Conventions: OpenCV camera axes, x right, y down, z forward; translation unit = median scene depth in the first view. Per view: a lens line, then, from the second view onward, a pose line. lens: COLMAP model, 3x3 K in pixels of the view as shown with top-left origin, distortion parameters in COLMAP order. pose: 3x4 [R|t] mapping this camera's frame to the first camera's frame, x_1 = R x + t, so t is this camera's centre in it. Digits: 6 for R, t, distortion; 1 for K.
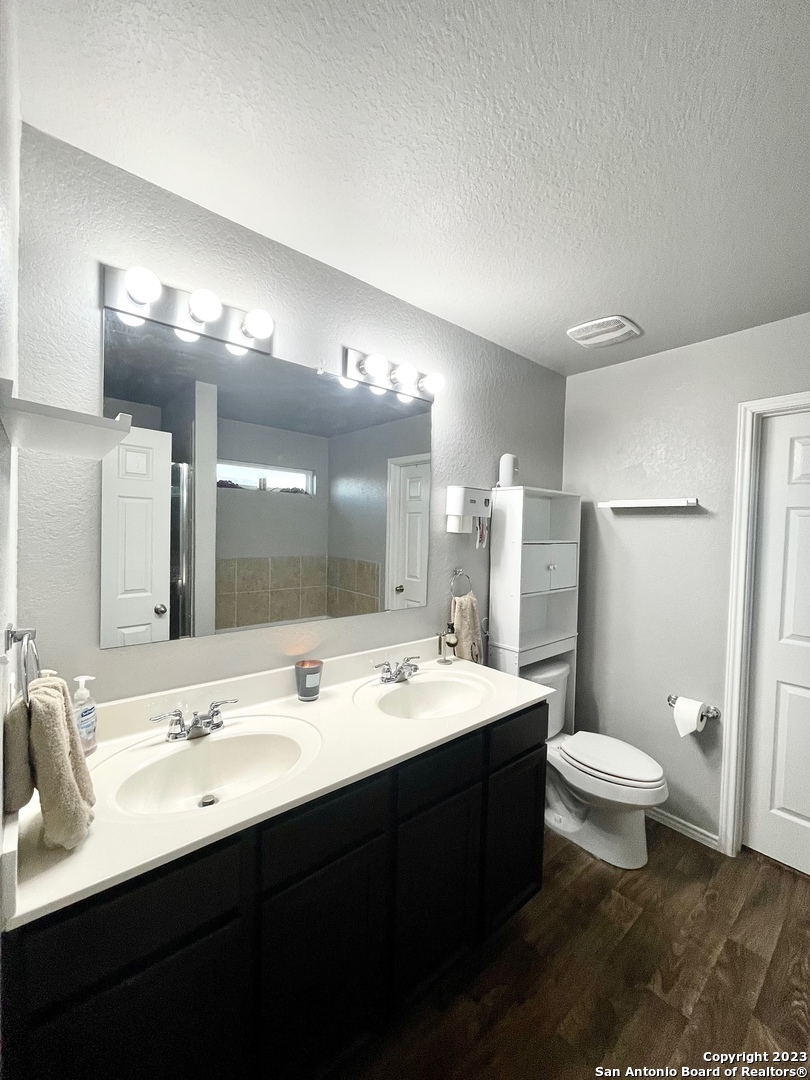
lens RADIAL K [[432.0, 0, 407.5], [0, 432.0, 539.1], [0, 0, 1]] dist [-0.003217, -0.001431]
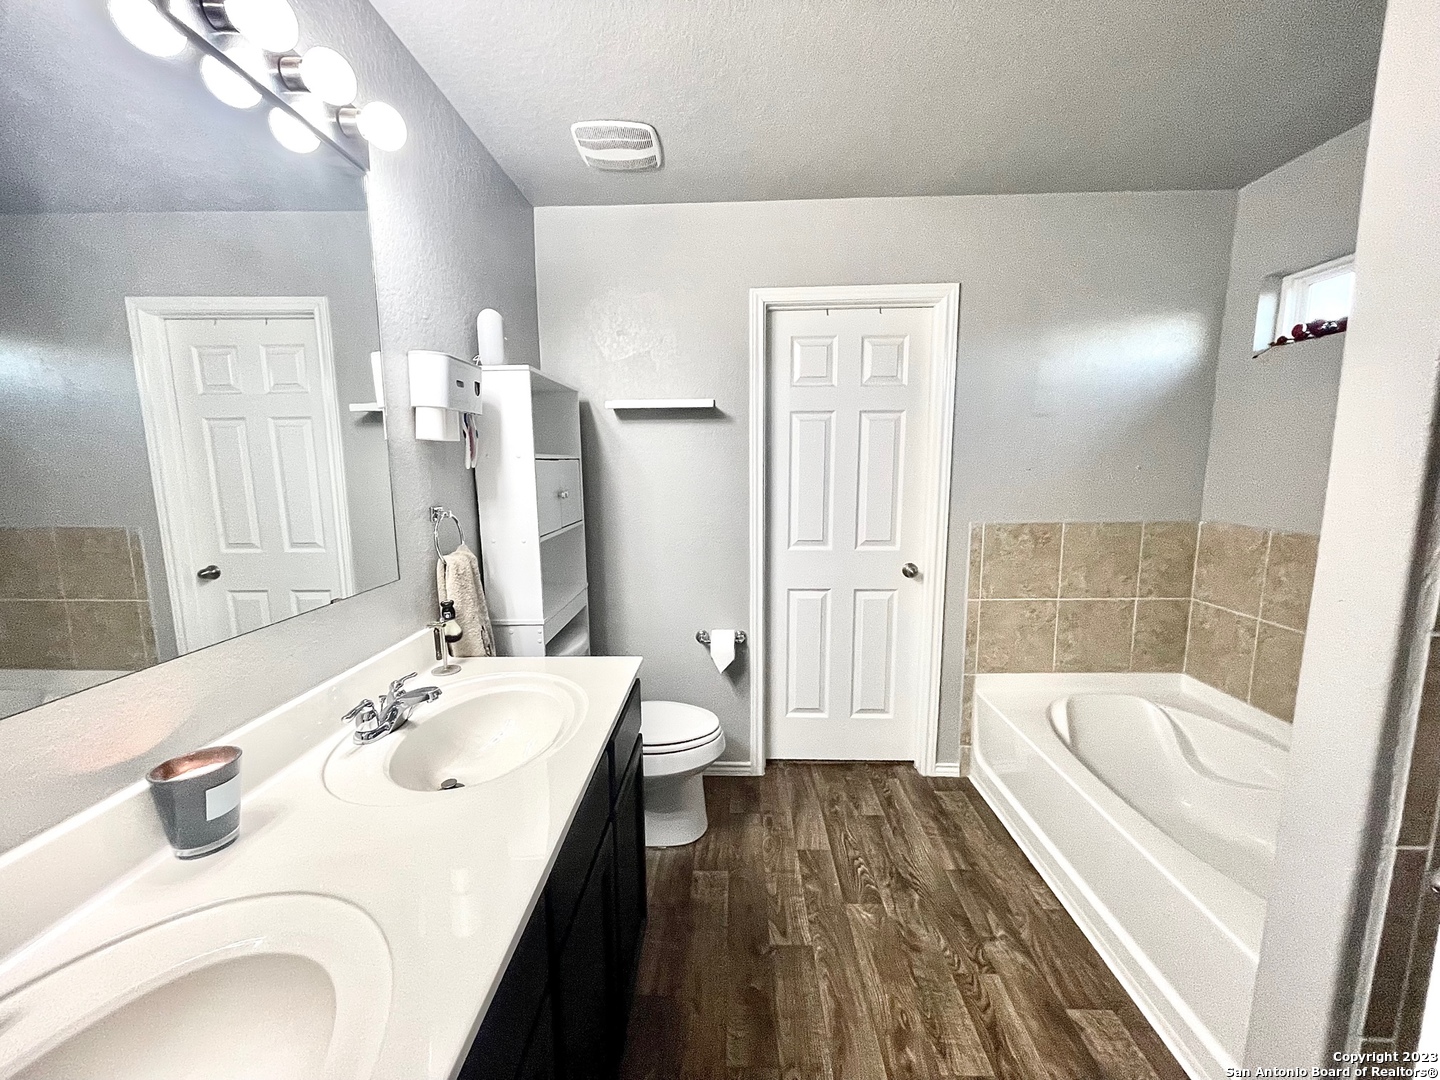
lens RADIAL K [[576.0, 0, 718.8], [0, 576.0, 540.8], [0, 0, 1]] dist [-0.003217, -0.001431]
pose [[0.669245, -0.132589, 0.731117, -0.204143], [0.046277, 0.989478, 0.137082, 0.028671], [-0.741599, -0.057908, 0.668339, 0.237619]]
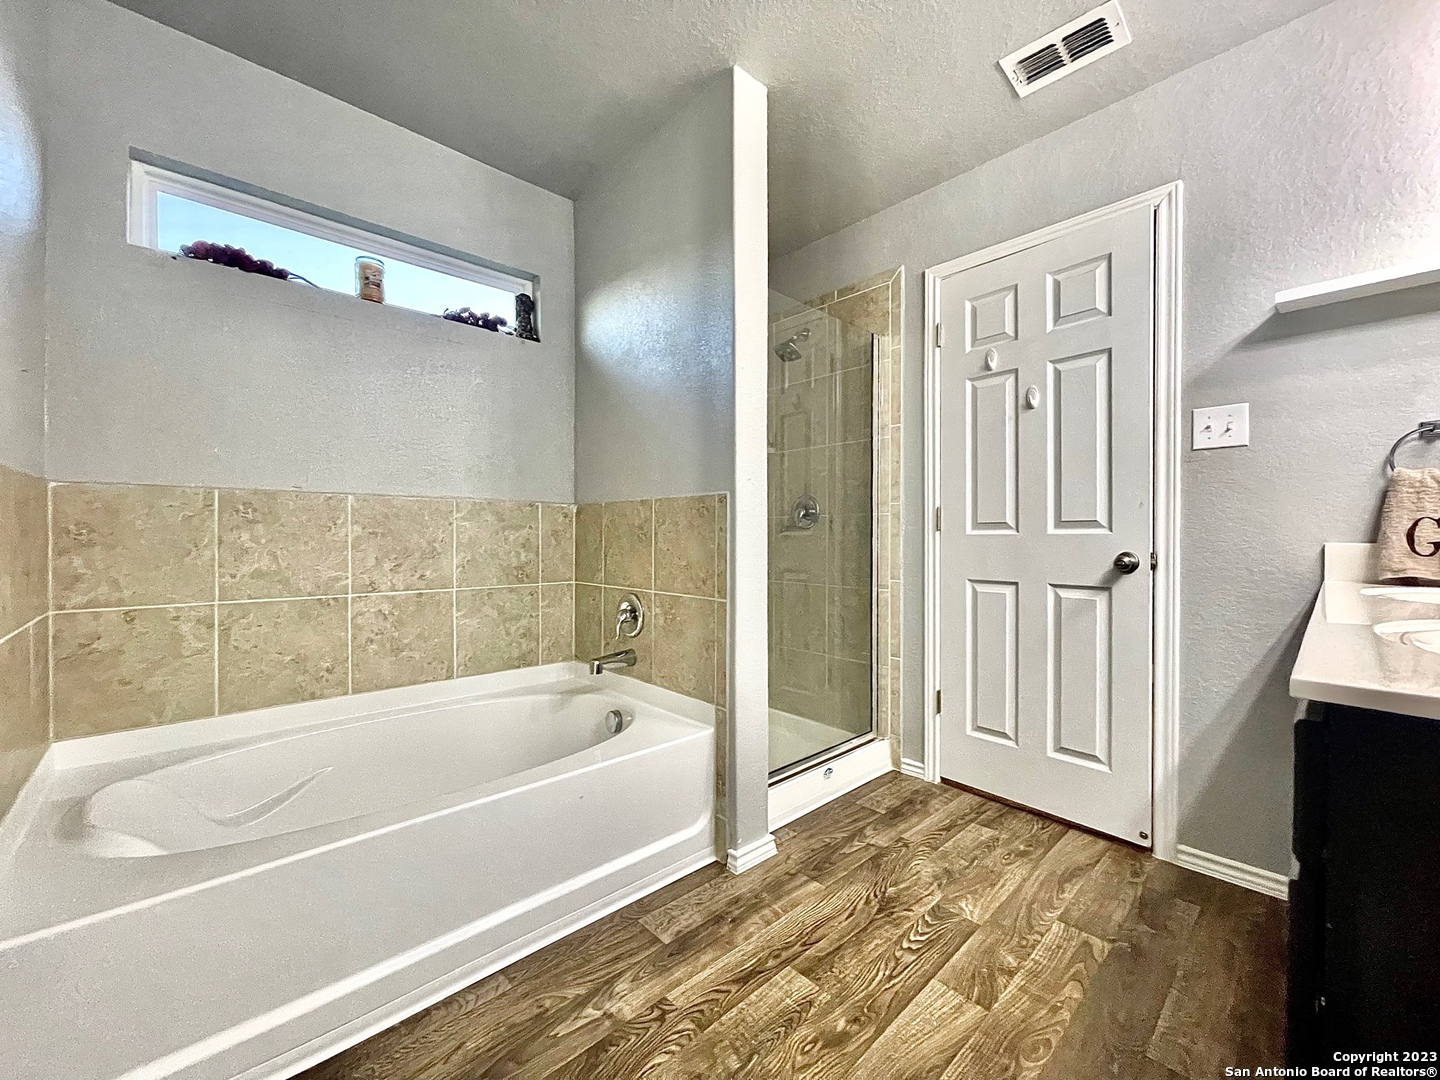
lens RADIAL K [[576.0, 0, 717.9], [0, 576.0, 546.1], [0, 0, 1]] dist [-0.003217, -0.001431]
pose [[-0.998964, -0.018419, -0.041619, 0.942218], [-0.019671, 0.999360, 0.029875, 0.245291], [0.041042, 0.030663, -0.998687, 1.415839]]
